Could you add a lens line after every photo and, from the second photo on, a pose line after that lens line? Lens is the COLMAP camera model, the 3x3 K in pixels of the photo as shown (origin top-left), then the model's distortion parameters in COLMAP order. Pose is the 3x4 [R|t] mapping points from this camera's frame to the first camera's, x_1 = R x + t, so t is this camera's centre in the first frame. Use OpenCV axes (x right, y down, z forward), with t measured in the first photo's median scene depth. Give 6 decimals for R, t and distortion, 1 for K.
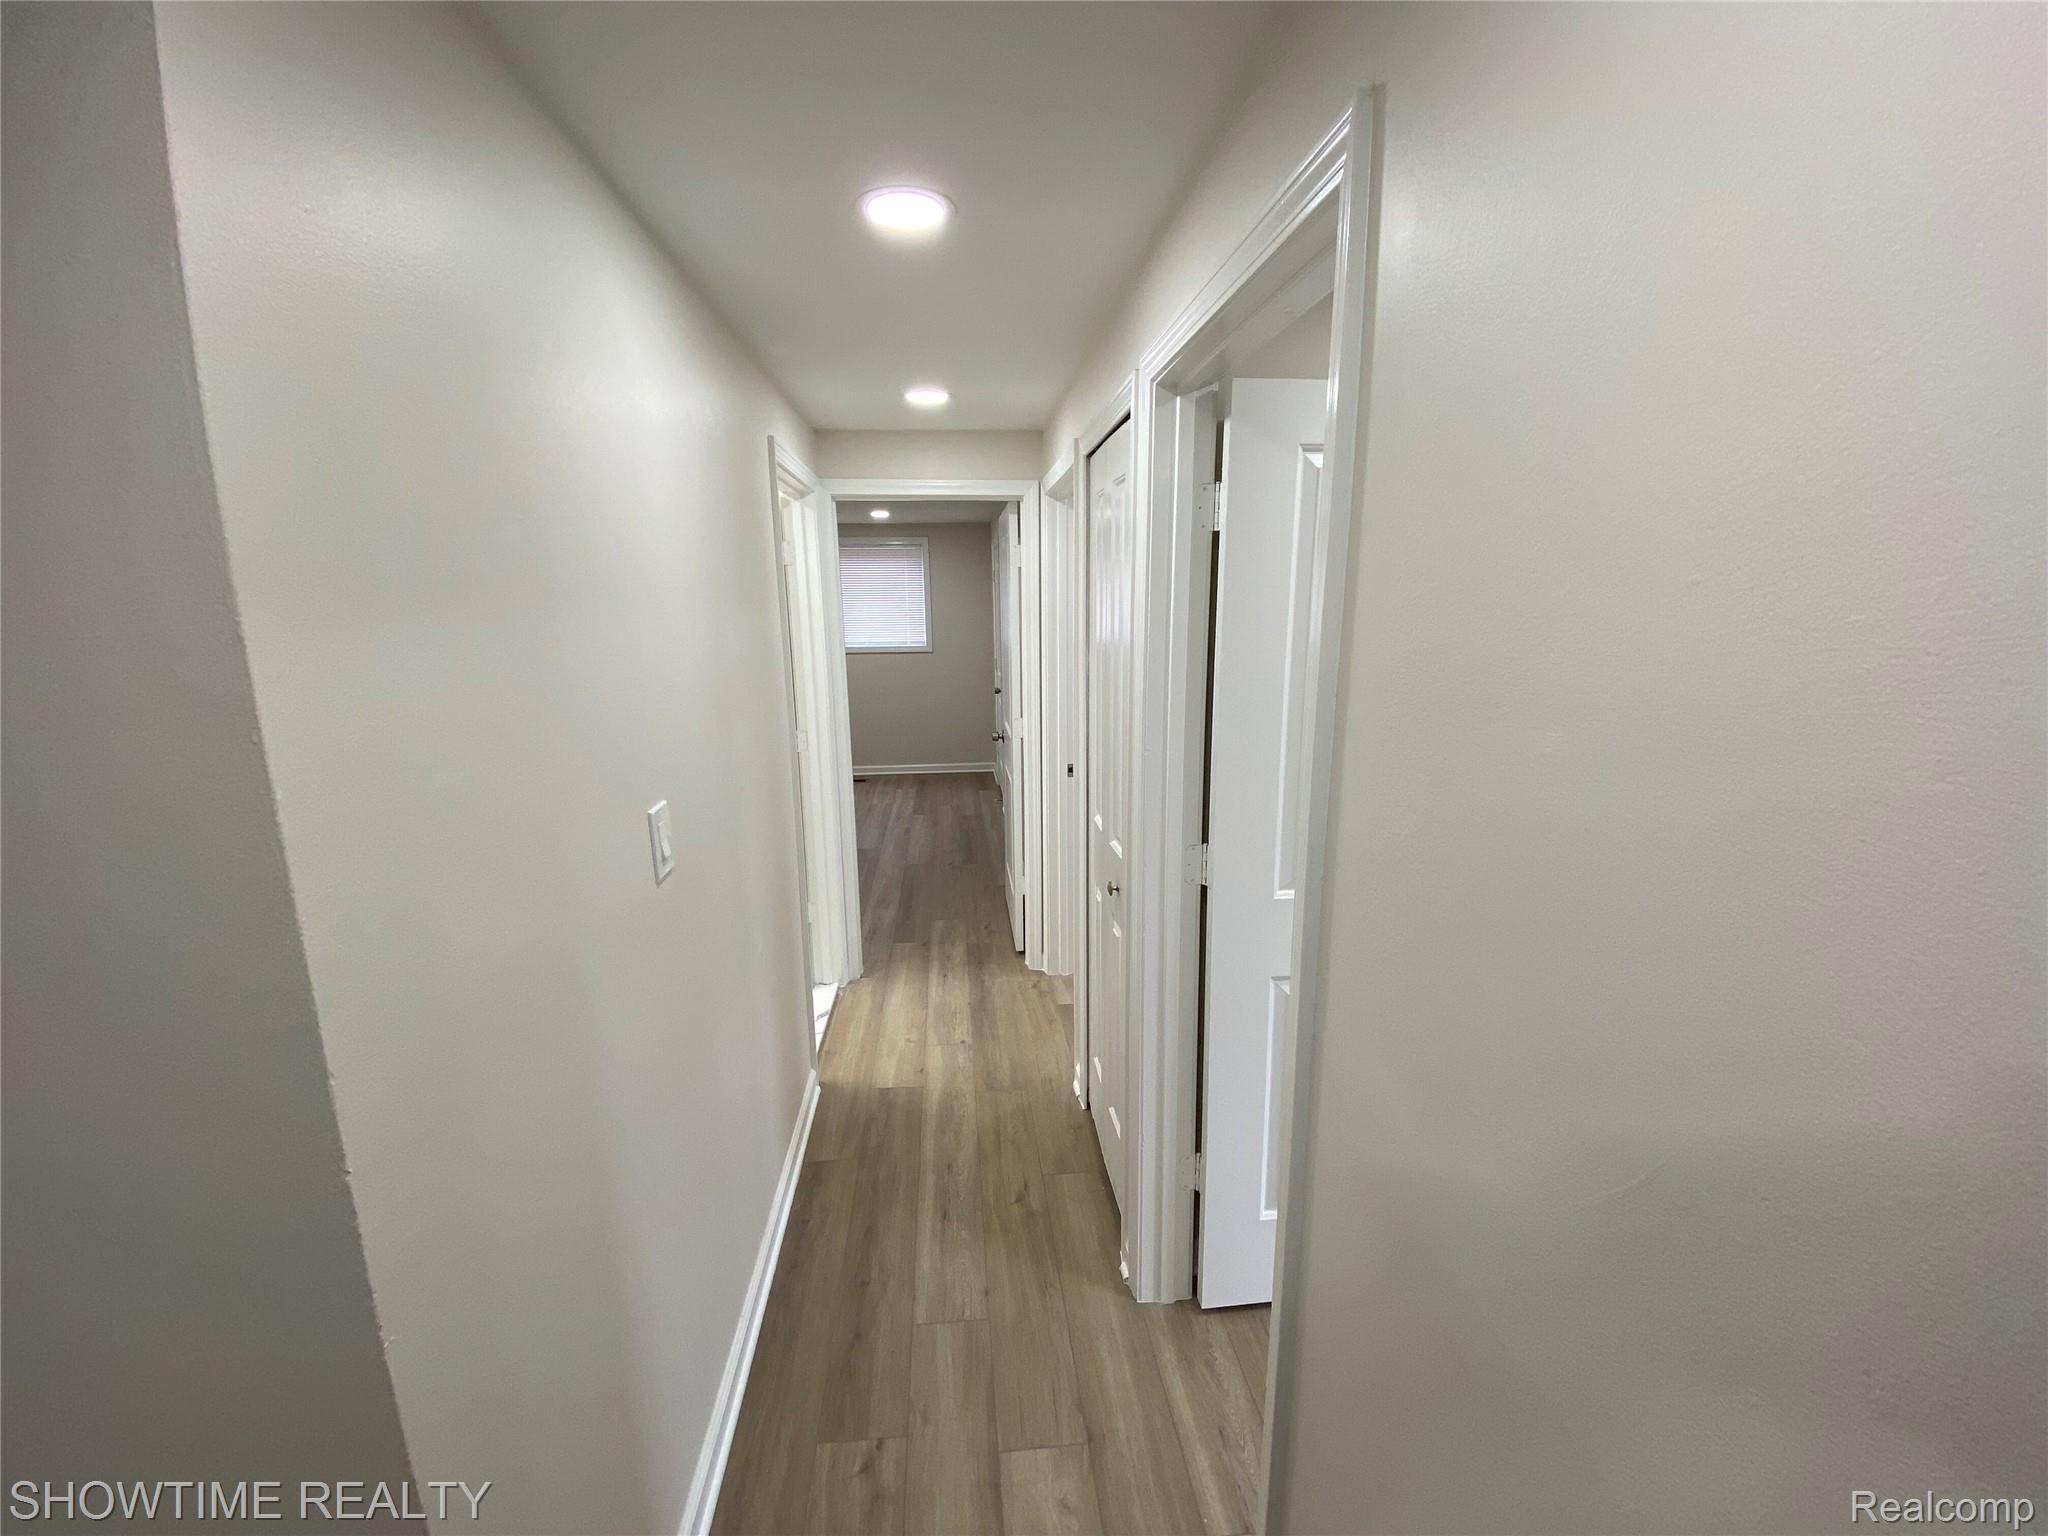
lens RADIAL K [[826.1, 0, 1016.1], [0, 826.1, 756.2], [0, 0, 1]] dist [0.012858, -0.016240]
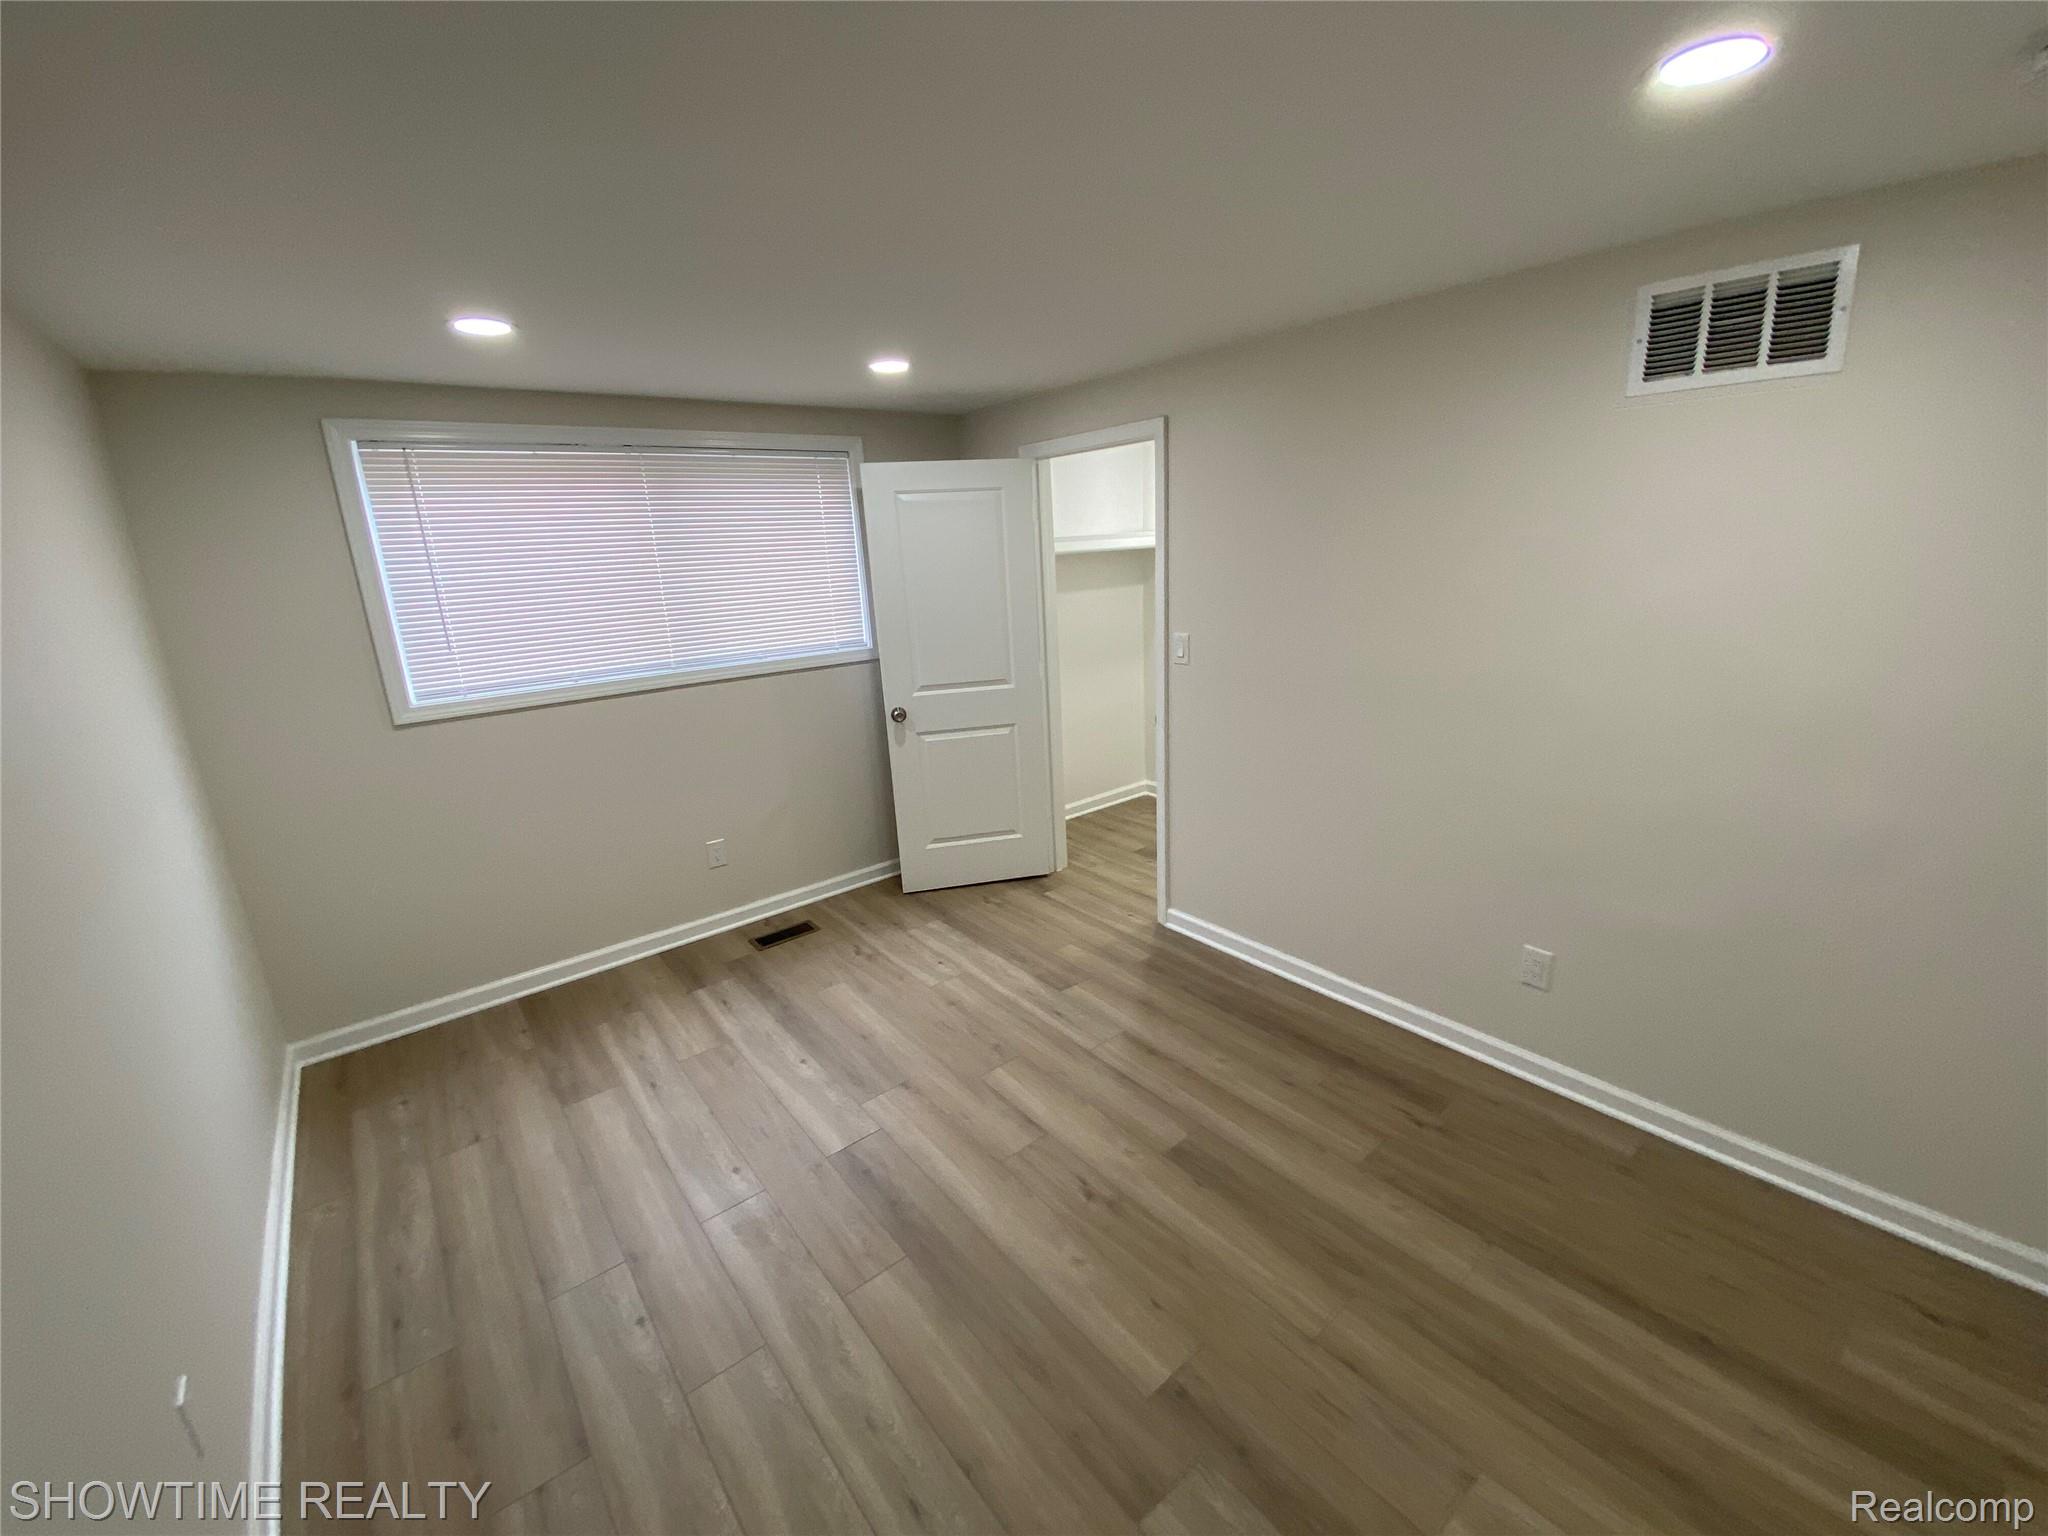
lens RADIAL K [[821.1, 0, 1021.6], [0, 821.1, 764.8], [0, 0, 1]] dist [0.032824, -0.021929]
pose [[0.829377, -0.172332, 0.531447, -0.409206], [0.143802, 0.985036, 0.095001, -0.122153], [-0.539866, -0.002368, 0.841747, 0.629991]]
